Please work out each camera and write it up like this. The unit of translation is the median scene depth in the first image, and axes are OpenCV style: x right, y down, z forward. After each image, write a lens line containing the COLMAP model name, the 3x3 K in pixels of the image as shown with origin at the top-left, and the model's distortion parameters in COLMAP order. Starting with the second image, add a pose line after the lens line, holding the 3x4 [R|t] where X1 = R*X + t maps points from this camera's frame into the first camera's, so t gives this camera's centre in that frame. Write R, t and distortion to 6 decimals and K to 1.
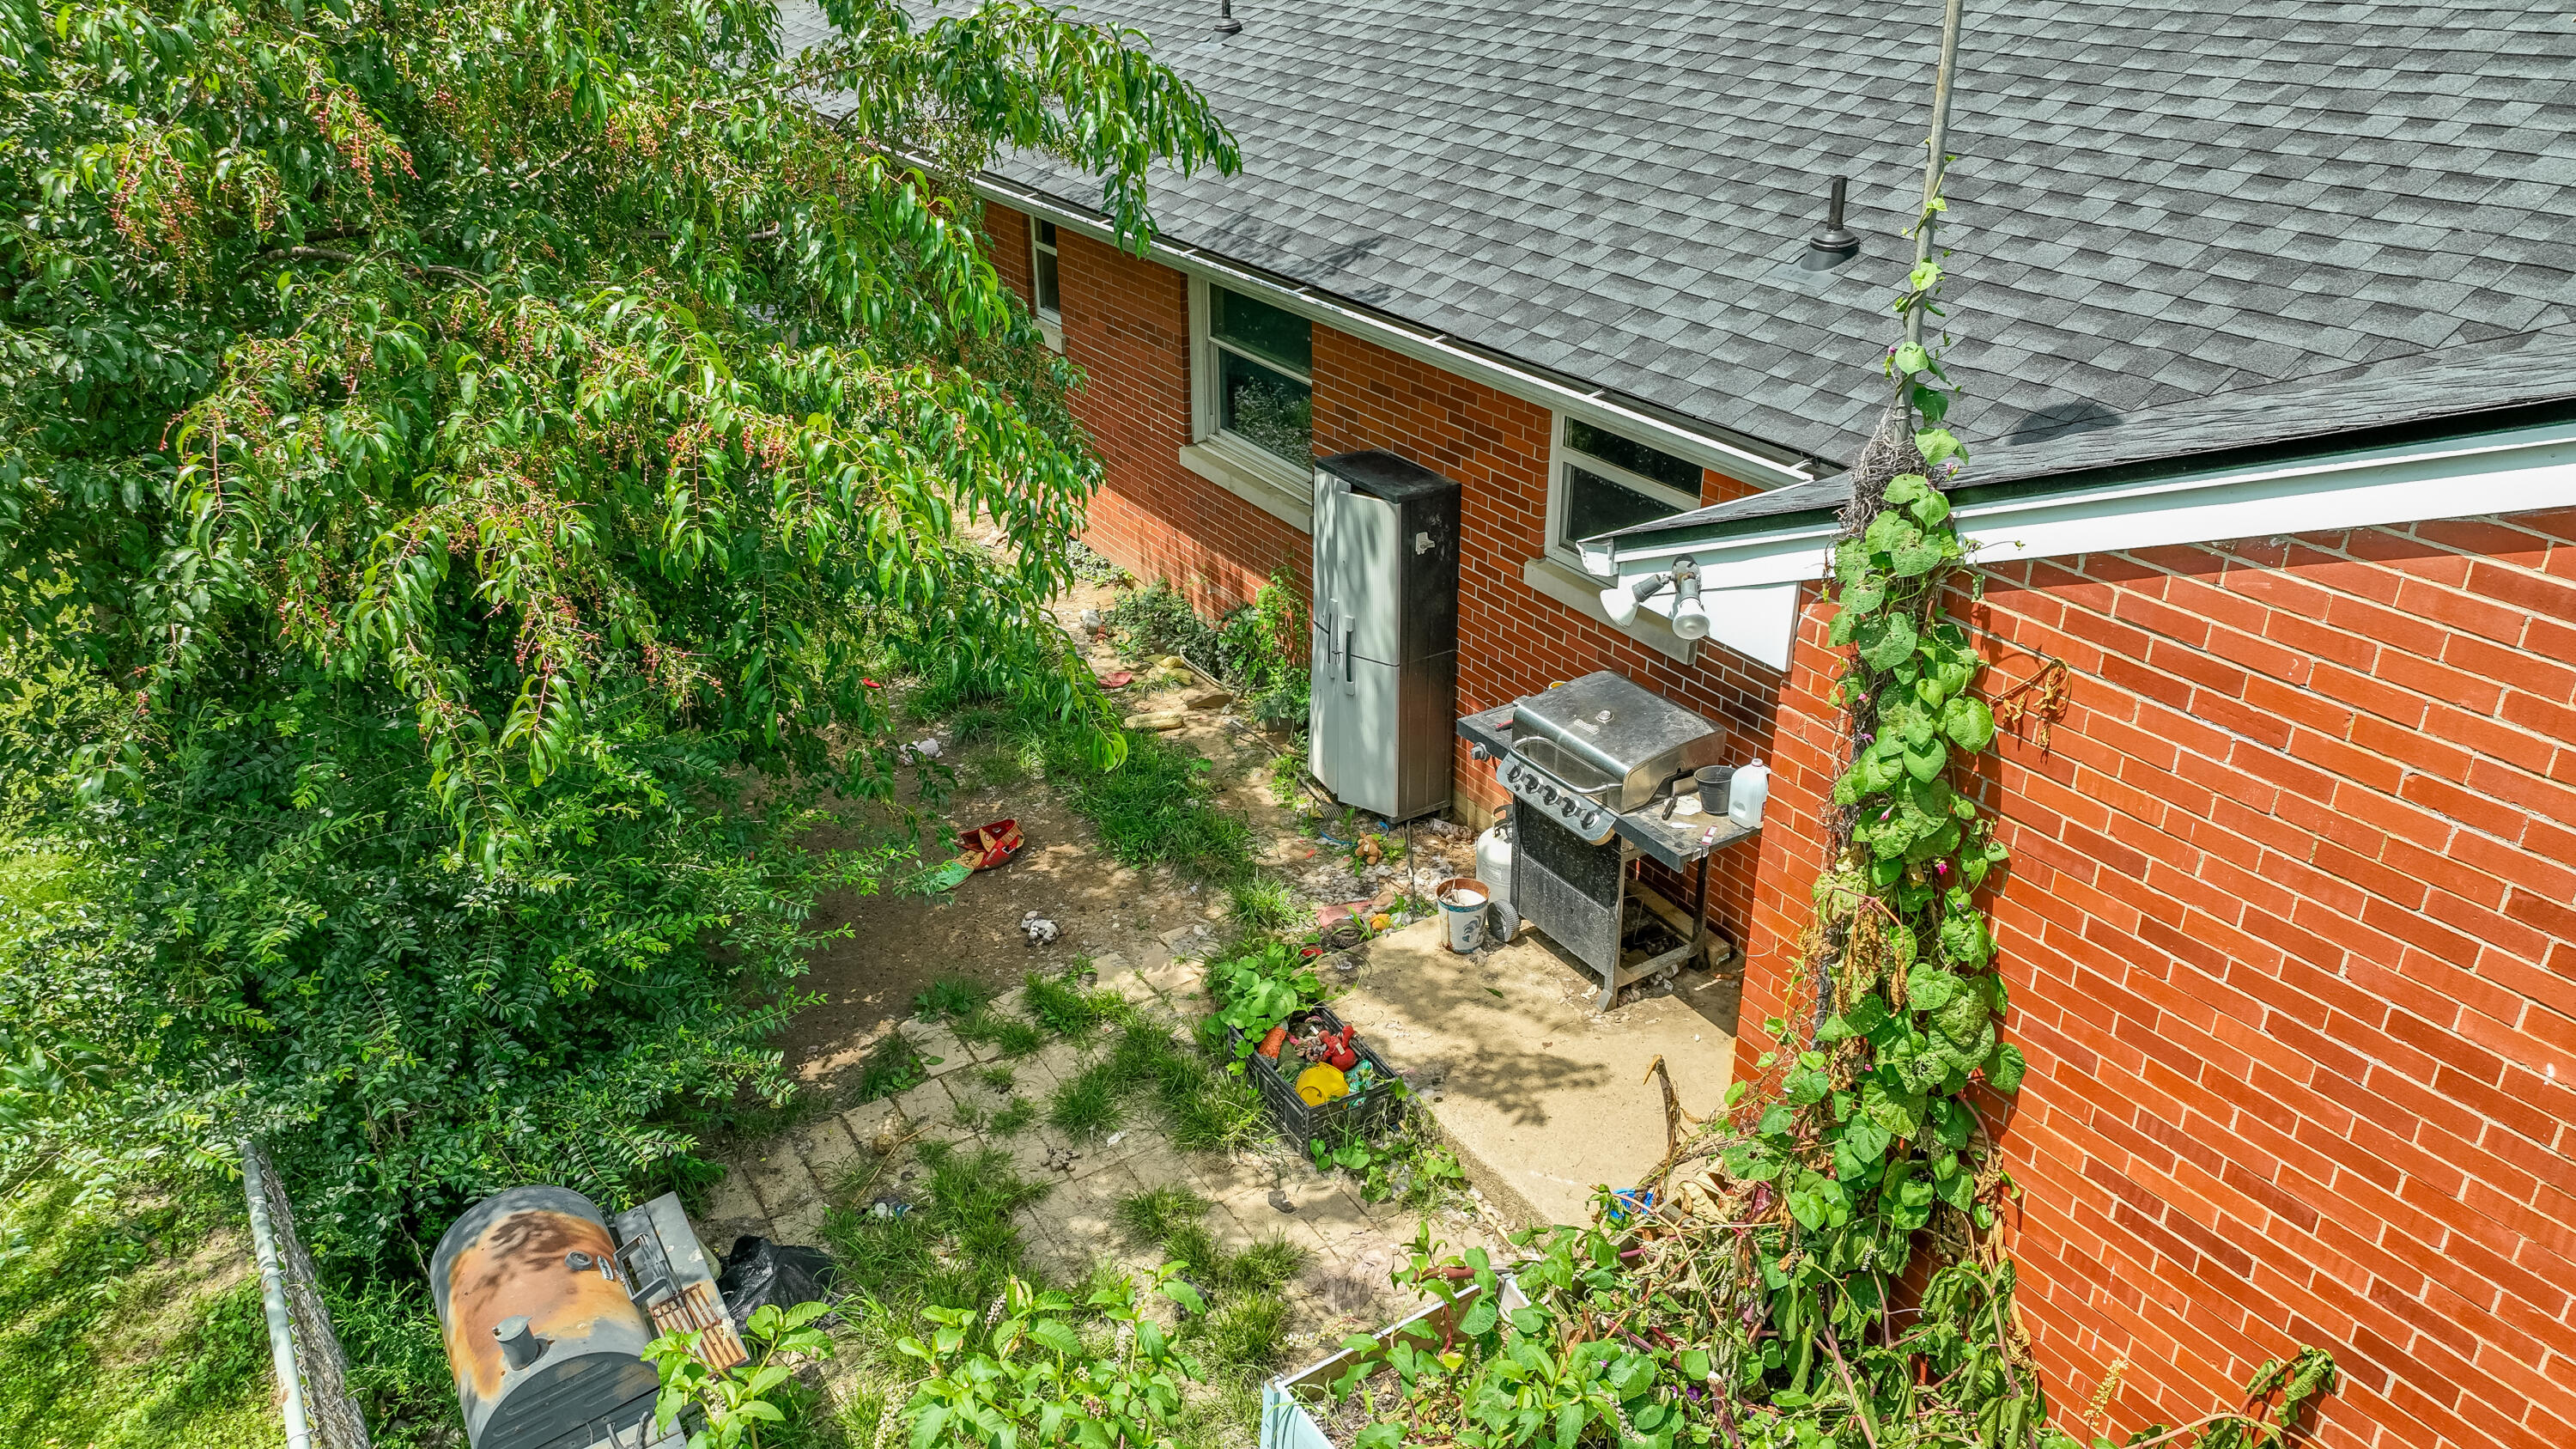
lens RADIAL K [[1818.6, 0, 1290.0], [0, 1818.6, 714.9], [0, 0, 1]] dist [0.005665, 0.009204]
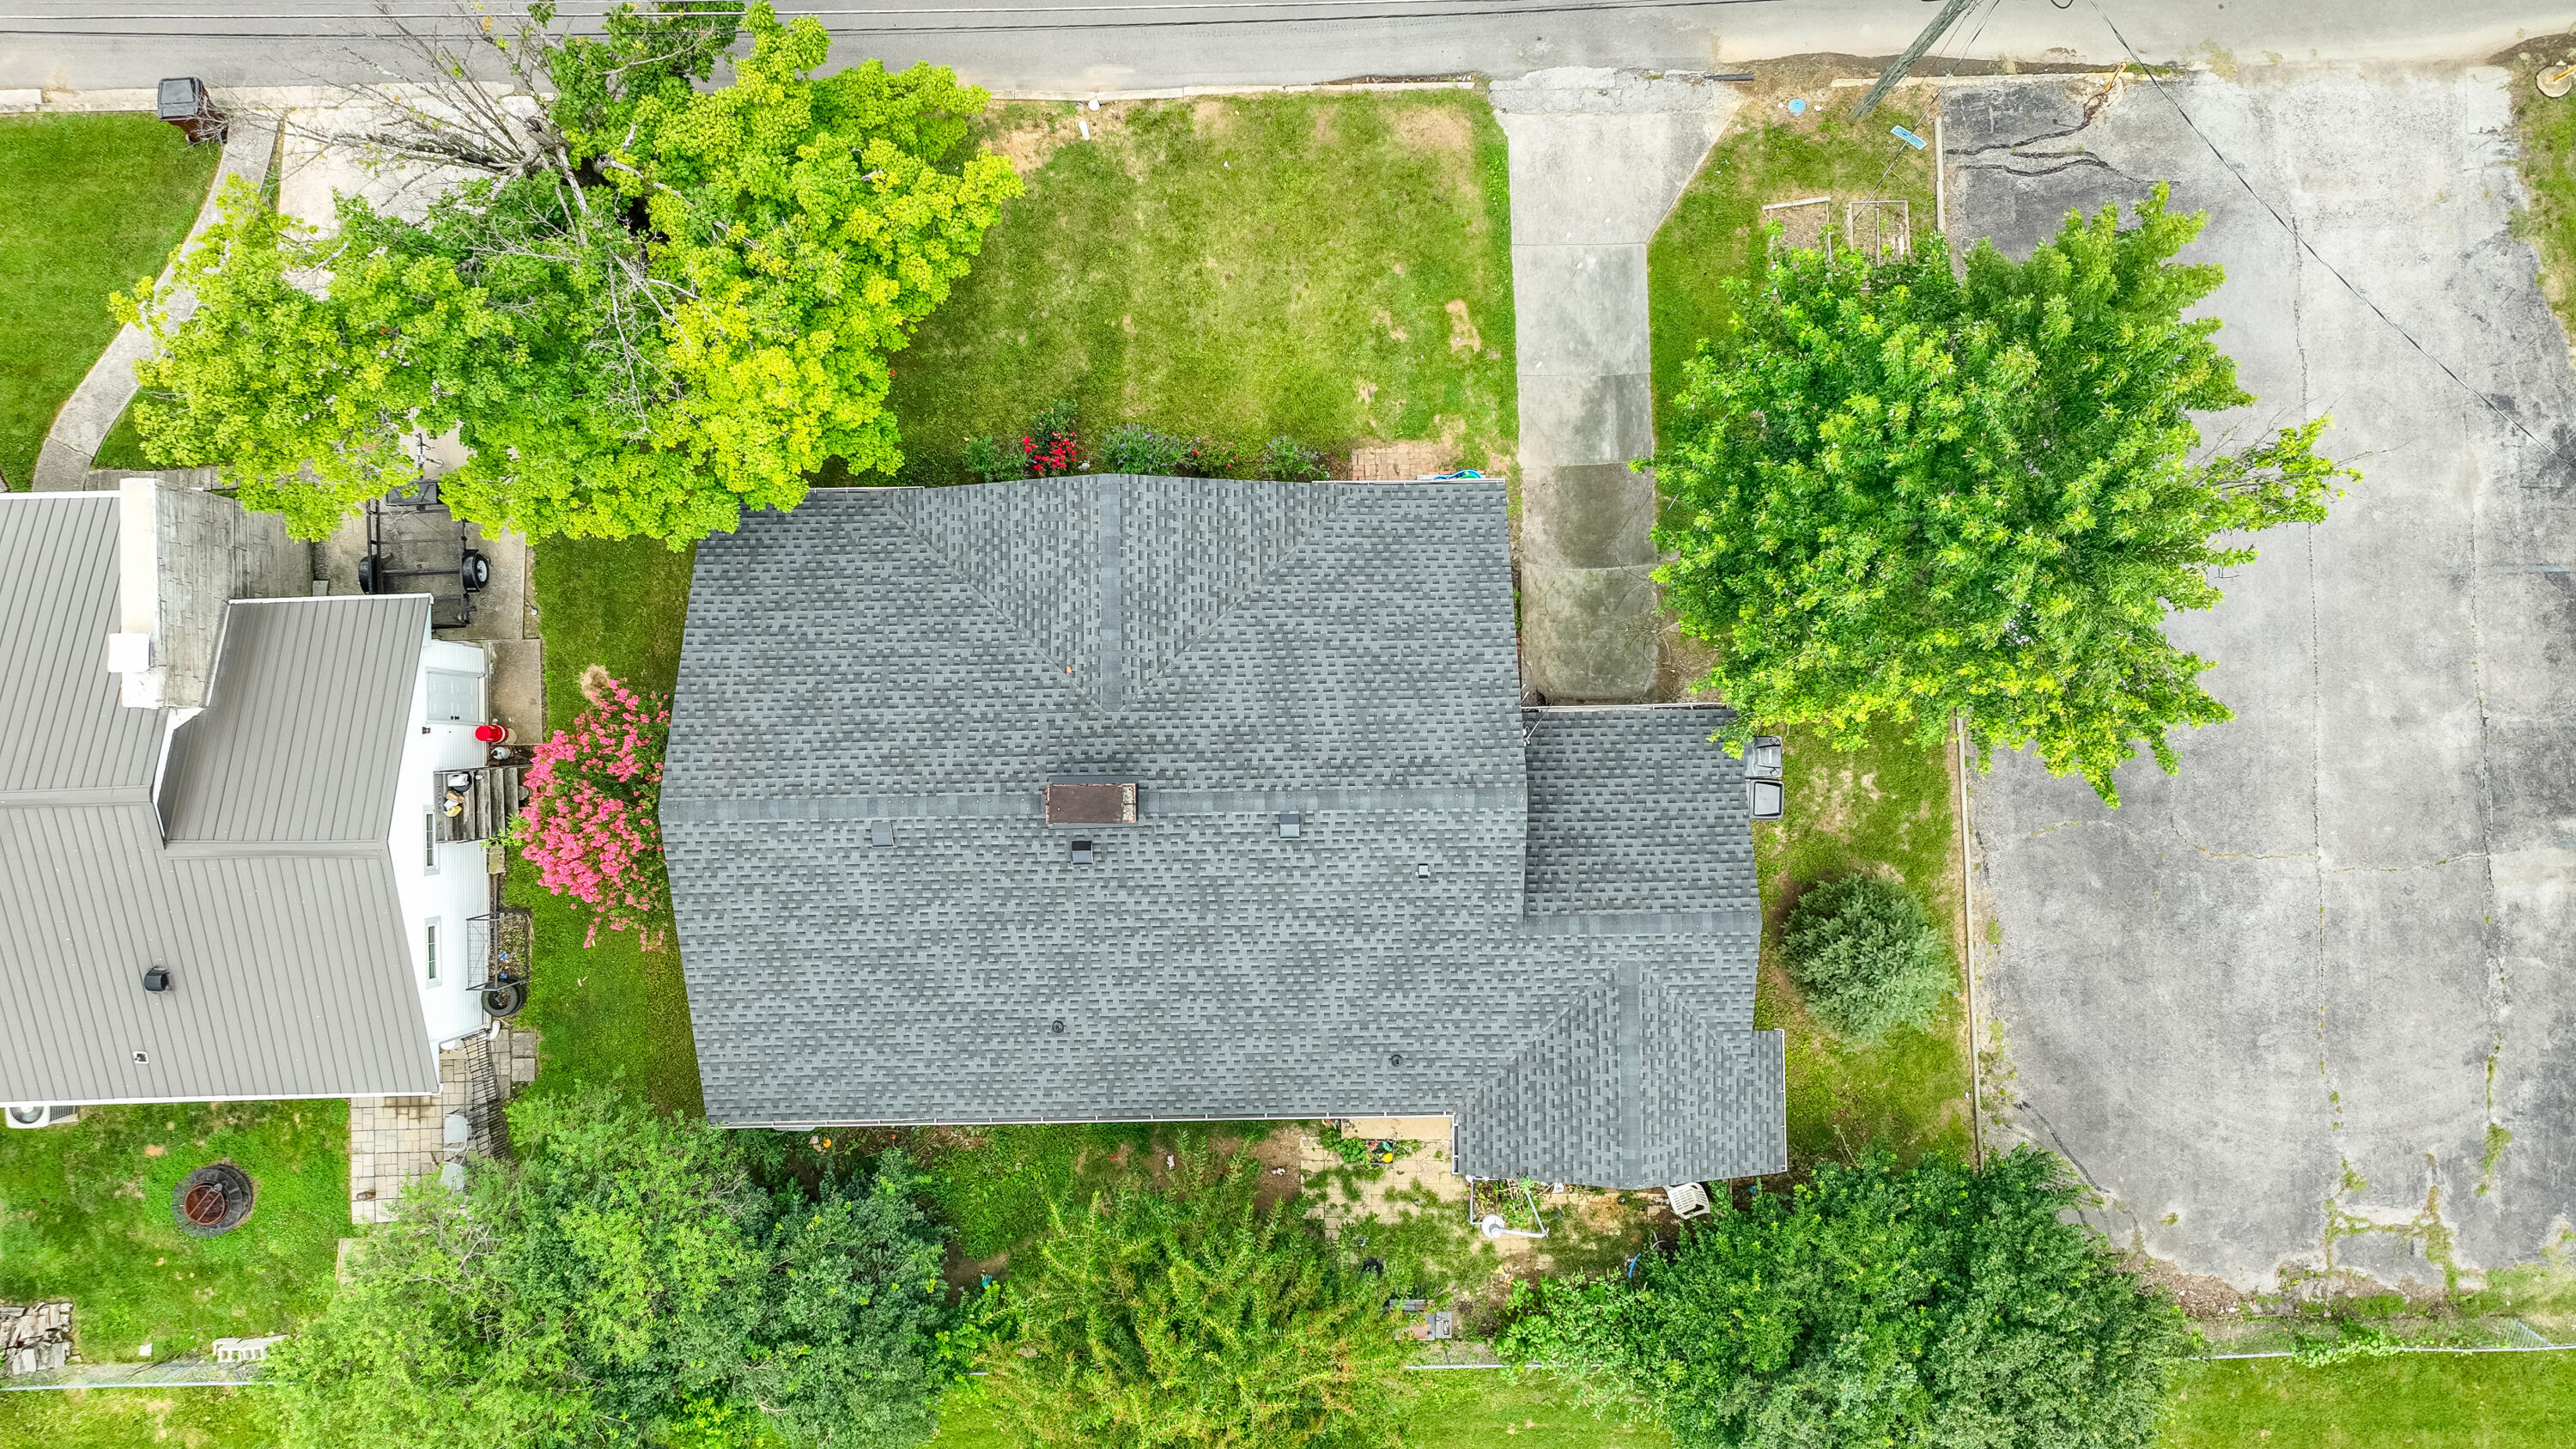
lens RADIAL K [[1799.2, 0, 1293.7], [0, 1799.2, 722.3], [0, 0, 1]] dist [0.011898, 0.009201]
pose [[0.521872, -0.852698, 0.023563, 0.746890], [0.375550, 0.254472, 0.891182, -4.363145], [-0.765906, -0.456234, 0.453033, -0.412135]]
